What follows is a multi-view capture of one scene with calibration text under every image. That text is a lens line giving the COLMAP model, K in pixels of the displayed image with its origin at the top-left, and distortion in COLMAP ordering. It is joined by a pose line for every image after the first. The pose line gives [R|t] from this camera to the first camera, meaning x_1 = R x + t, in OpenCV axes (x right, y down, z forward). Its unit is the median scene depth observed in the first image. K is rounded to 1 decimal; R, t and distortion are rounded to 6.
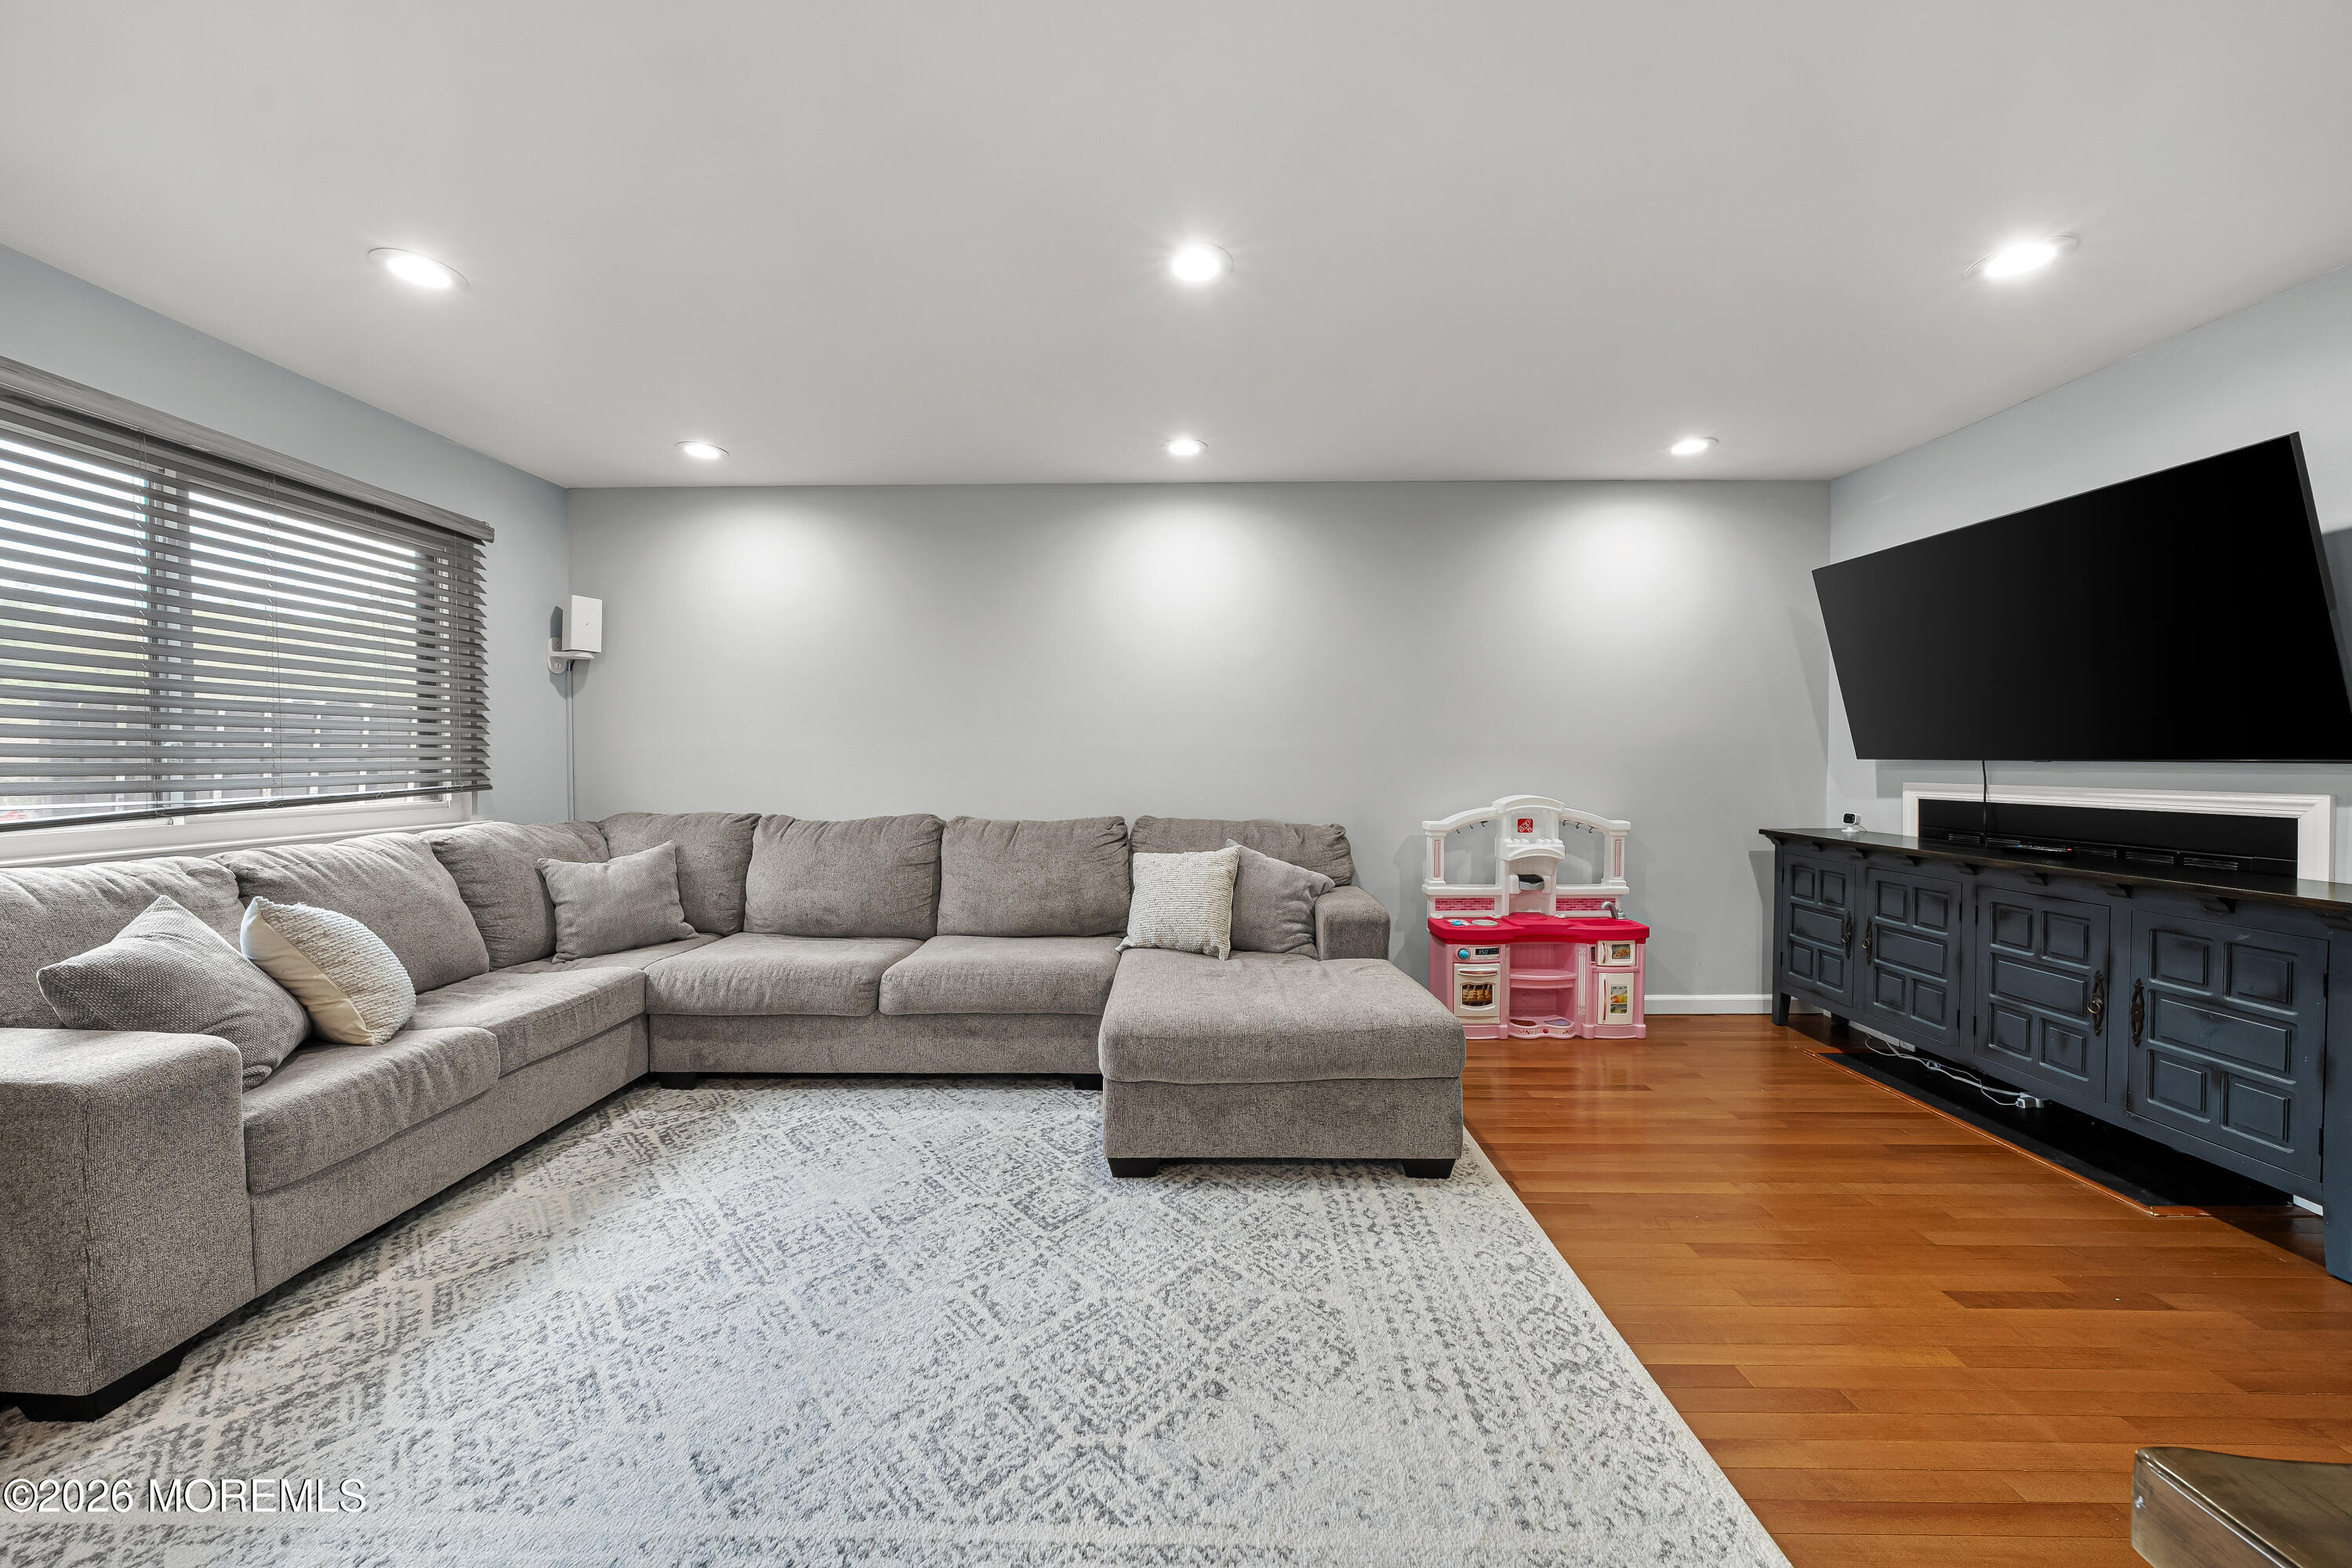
lens RADIAL K [[801.0, 0, 1176.0], [0, 801.0, 784.0], [0, 0, 1]] dist [-0.001713, -0.000105]
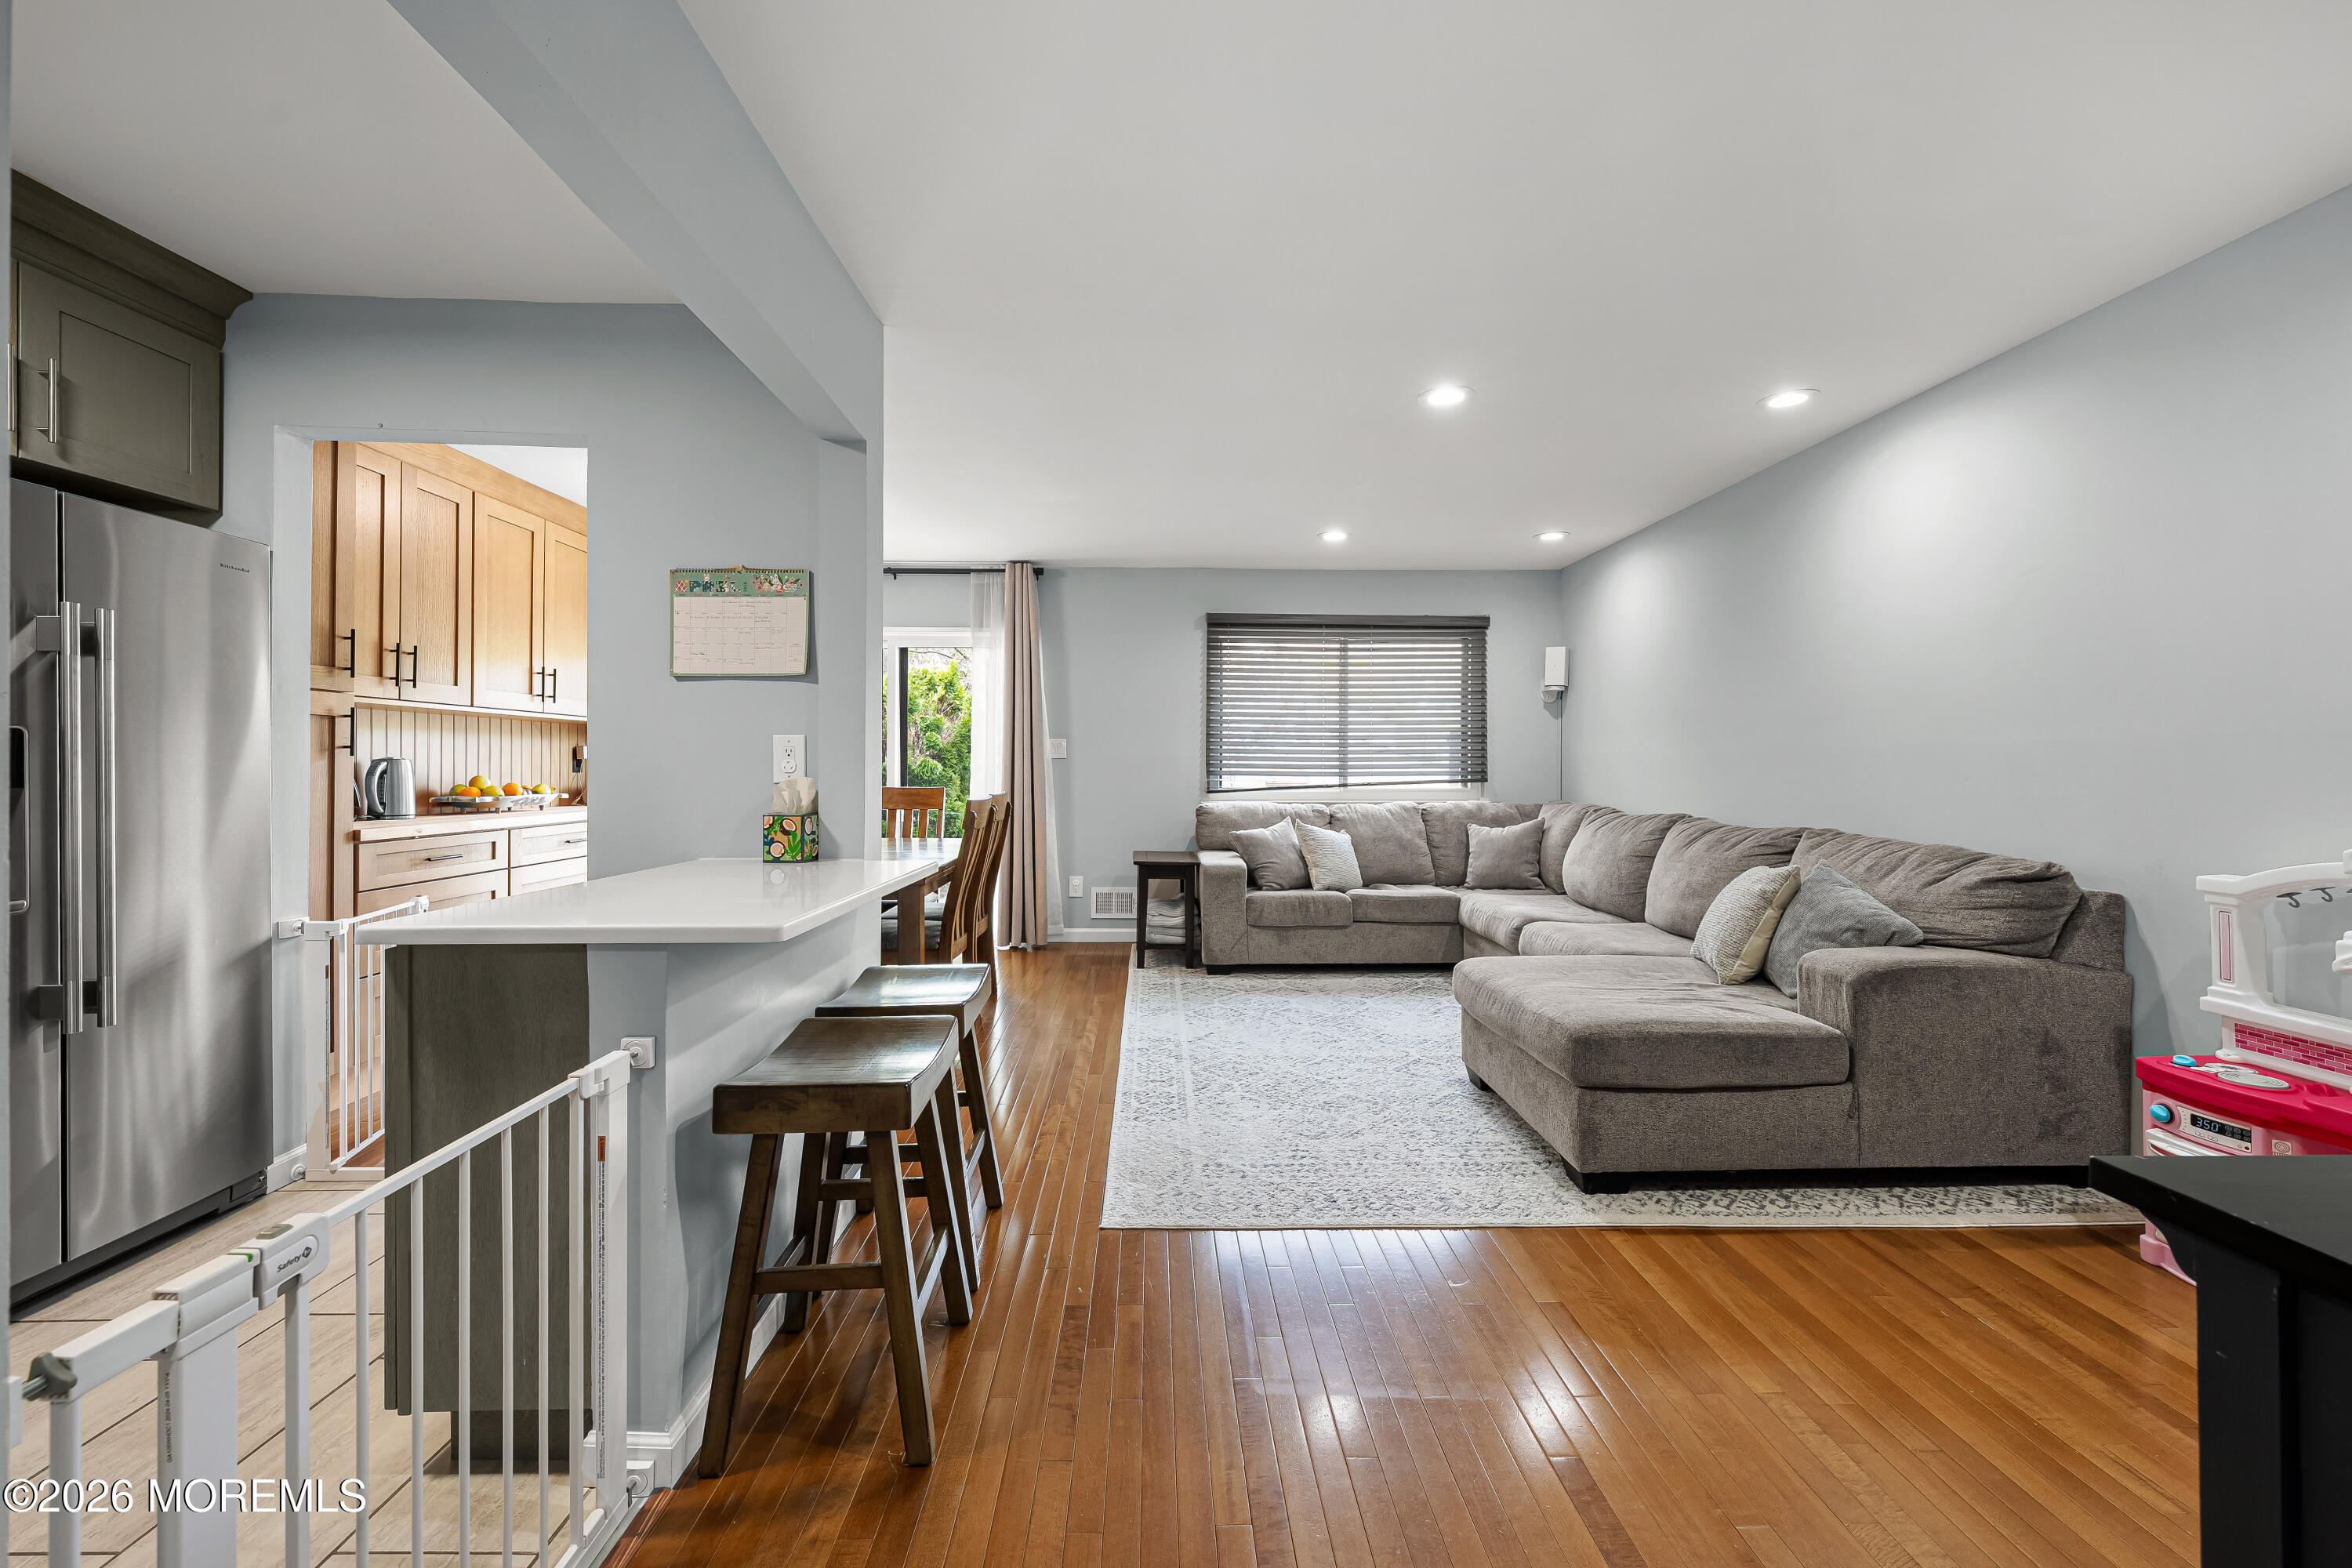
lens RADIAL K [[950.8, 0, 1172.8], [0, 950.8, 772.8], [0, 0, 1]] dist [-0.001690, -0.000534]
pose [[0.034236, 0.009821, -0.999366, 1.500221], [-0.030422, 0.999499, 0.008780, -0.010975], [0.998951, 0.030102, 0.034517, 0.458016]]
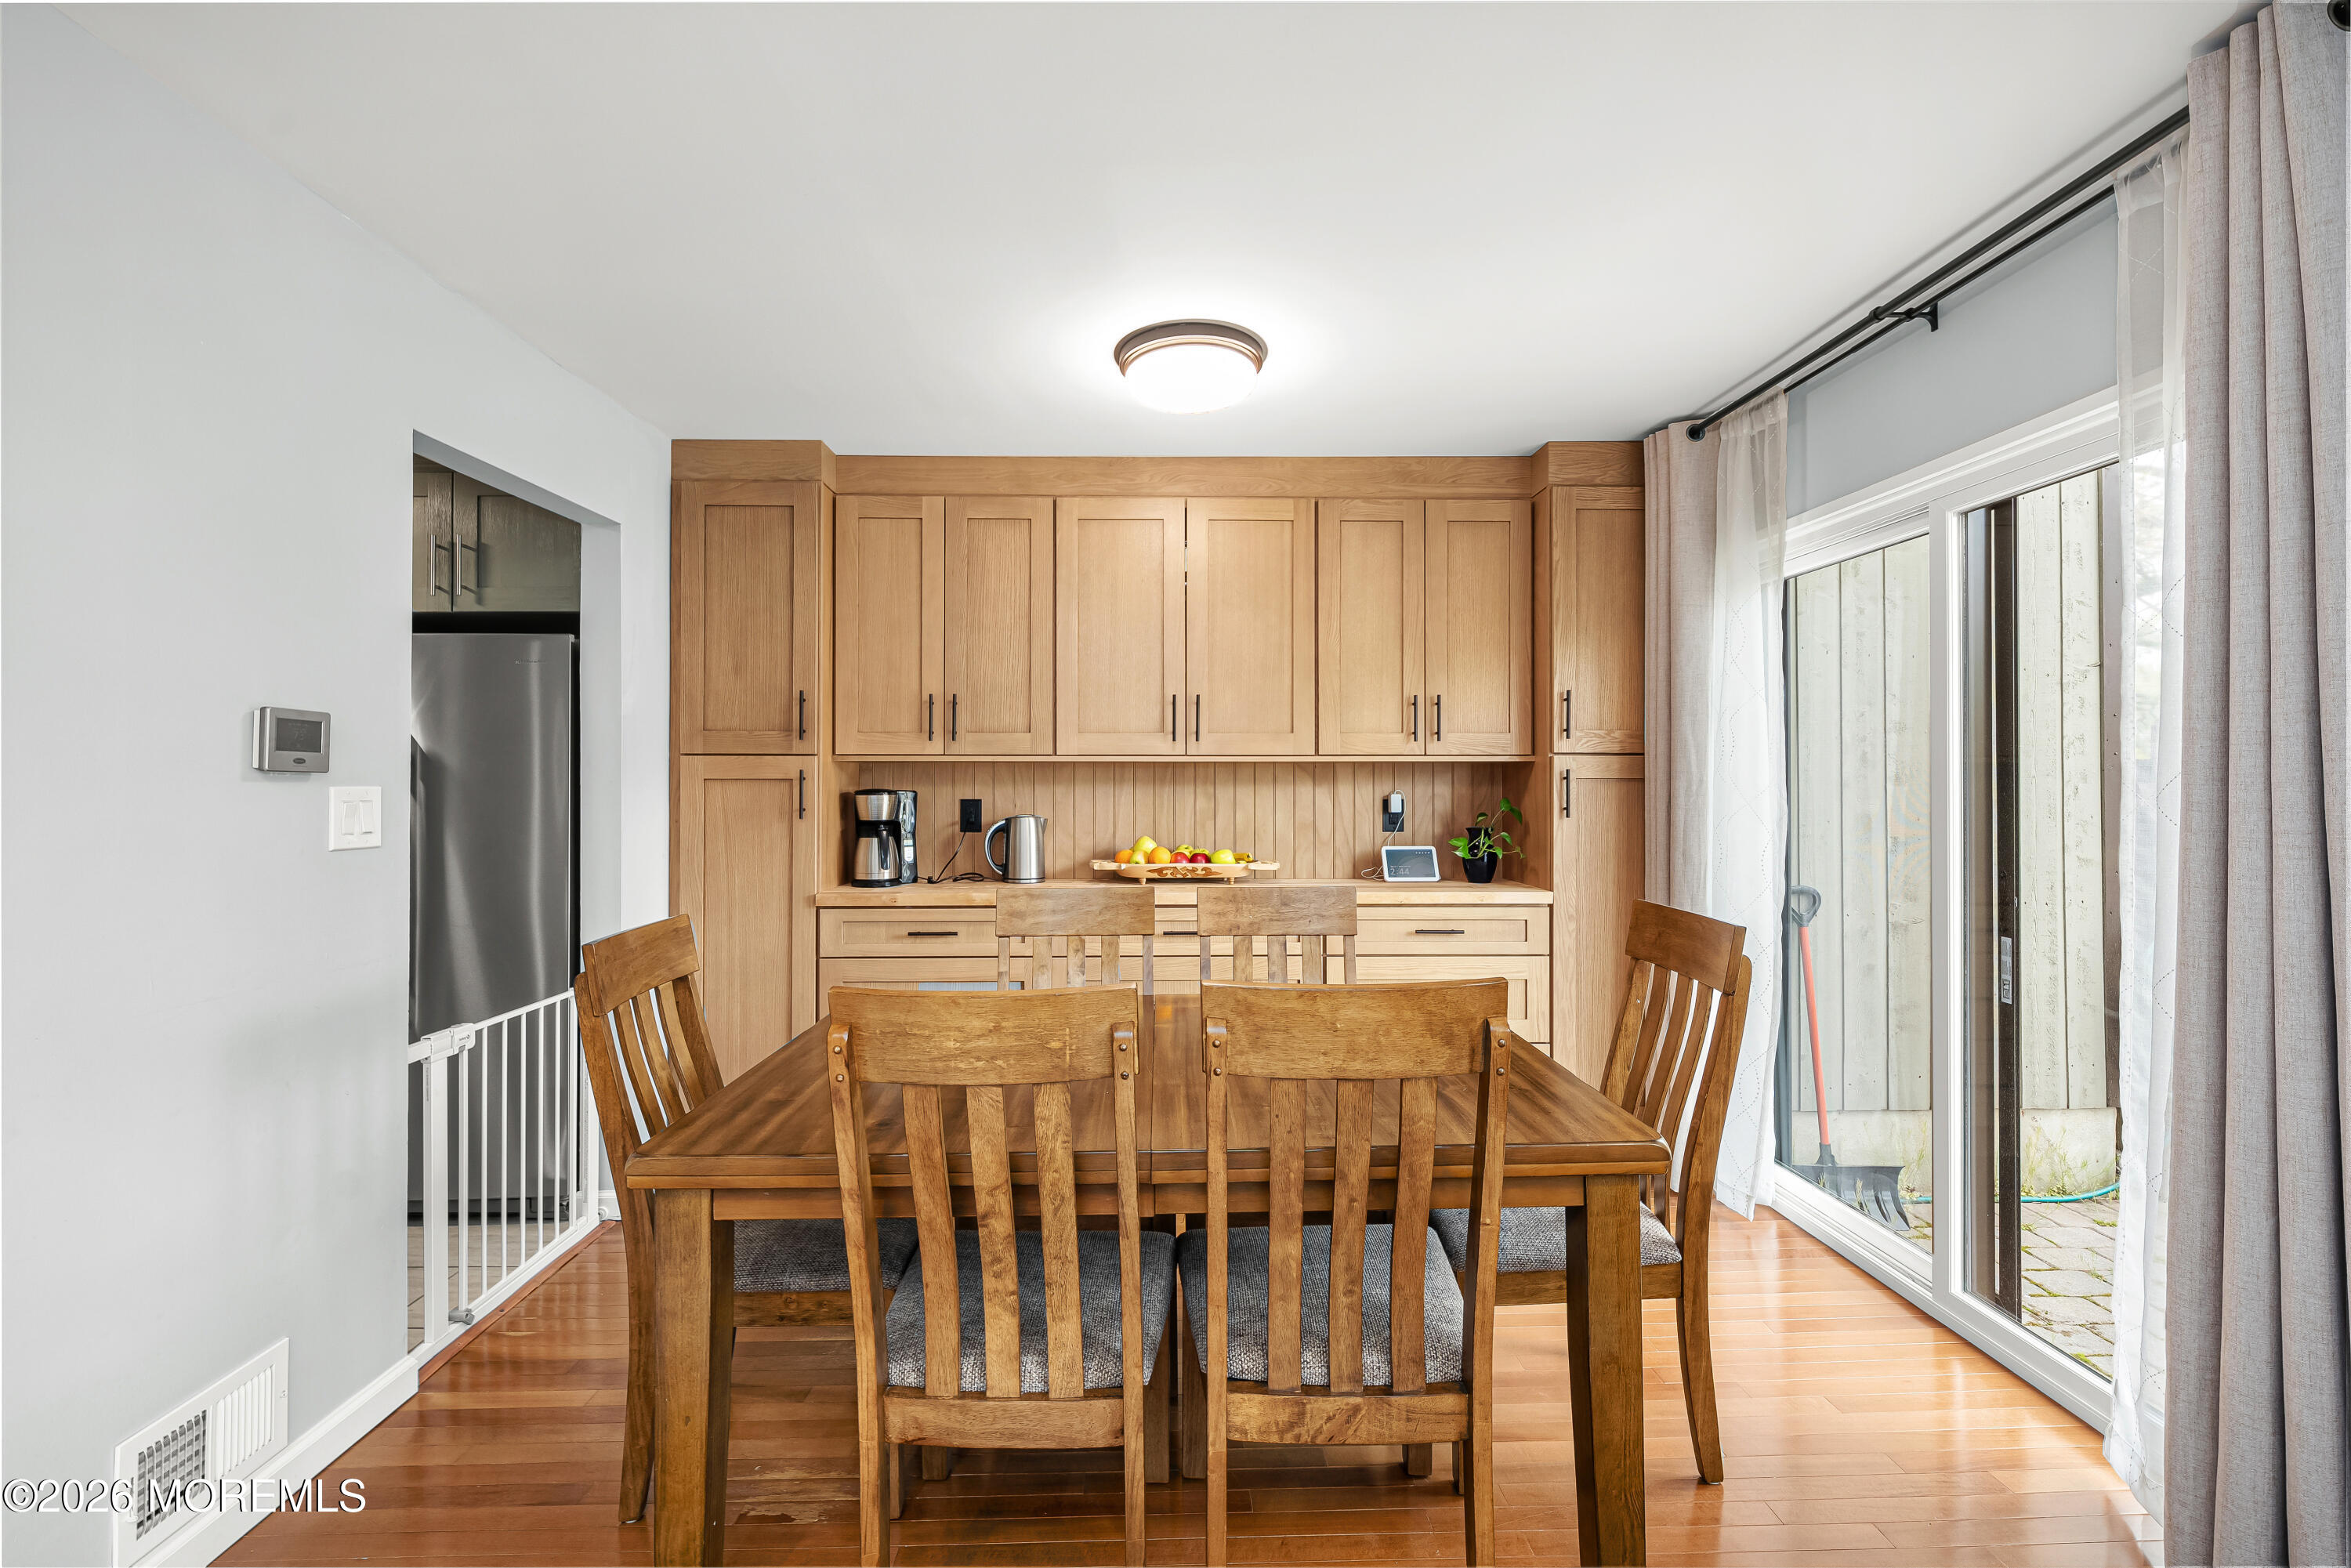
lens RADIAL K [[983.7, 0, 1172.8], [0, 983.7, 777.3], [0, 0, 1]] dist [0.000316, -0.000232]
pose [[-0.999377, 0.003255, -0.035138, -0.474977], [0.002598, 0.999821, 0.018728, -0.074688], [0.035192, 0.018625, -0.999207, 0.754293]]
